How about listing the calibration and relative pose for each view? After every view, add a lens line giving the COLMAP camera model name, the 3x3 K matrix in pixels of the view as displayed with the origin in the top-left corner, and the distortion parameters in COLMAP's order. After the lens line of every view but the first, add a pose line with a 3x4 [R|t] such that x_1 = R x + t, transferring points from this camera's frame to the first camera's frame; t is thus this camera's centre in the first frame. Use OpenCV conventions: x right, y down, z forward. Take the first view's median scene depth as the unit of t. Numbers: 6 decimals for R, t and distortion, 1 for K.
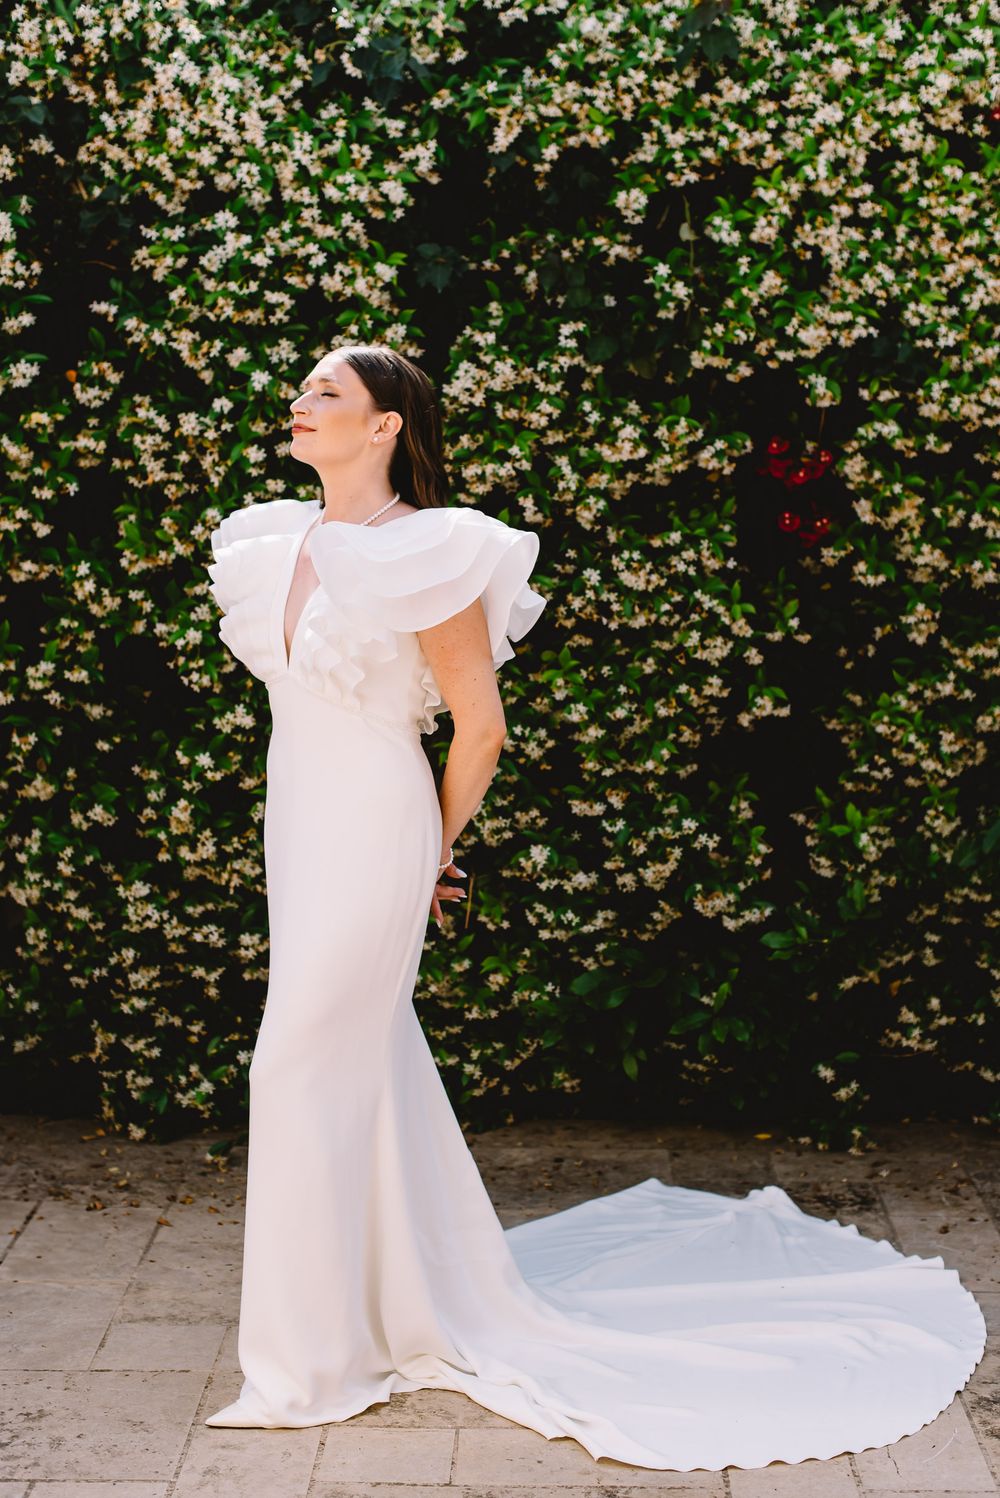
lens RADIAL K [[2391.9, 0, 500.9], [0, 2391.9, 704.9], [0, 0, 1]] dist [-0.018700, 0.152875]
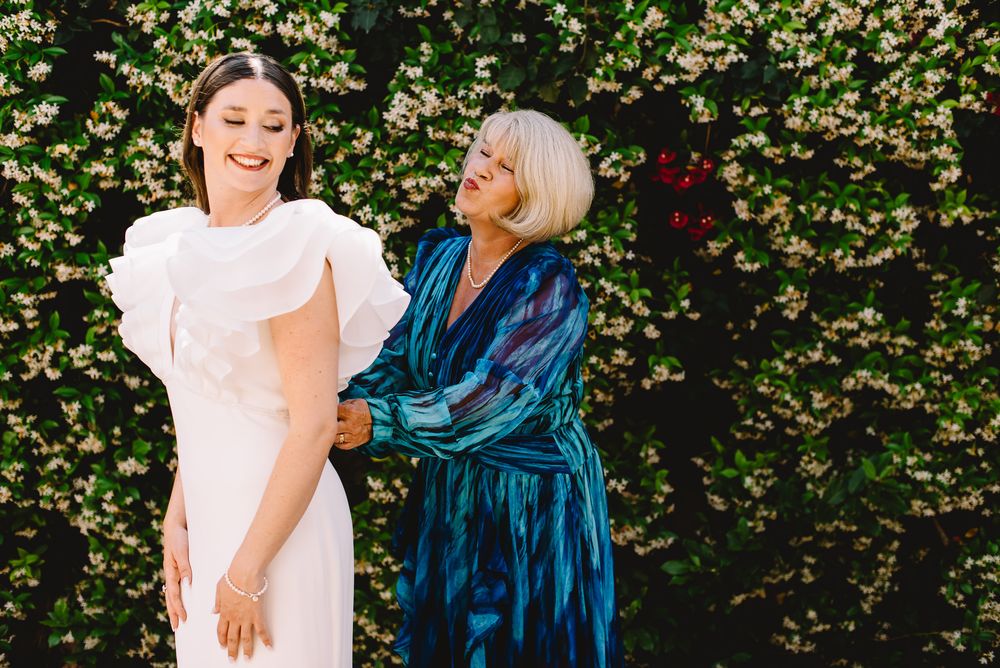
lens RADIAL K [[1427.7, 0, 500.0], [0, 1427.7, 334.0], [0, 0, 1]] dist [-0.011342, 0.128132]
pose [[0.997095, -0.016079, -0.074454, 0.085161], [0.016304, 0.999864, 0.002422, -0.022911], [0.074405, -0.003629, 0.997221, 0.284492]]
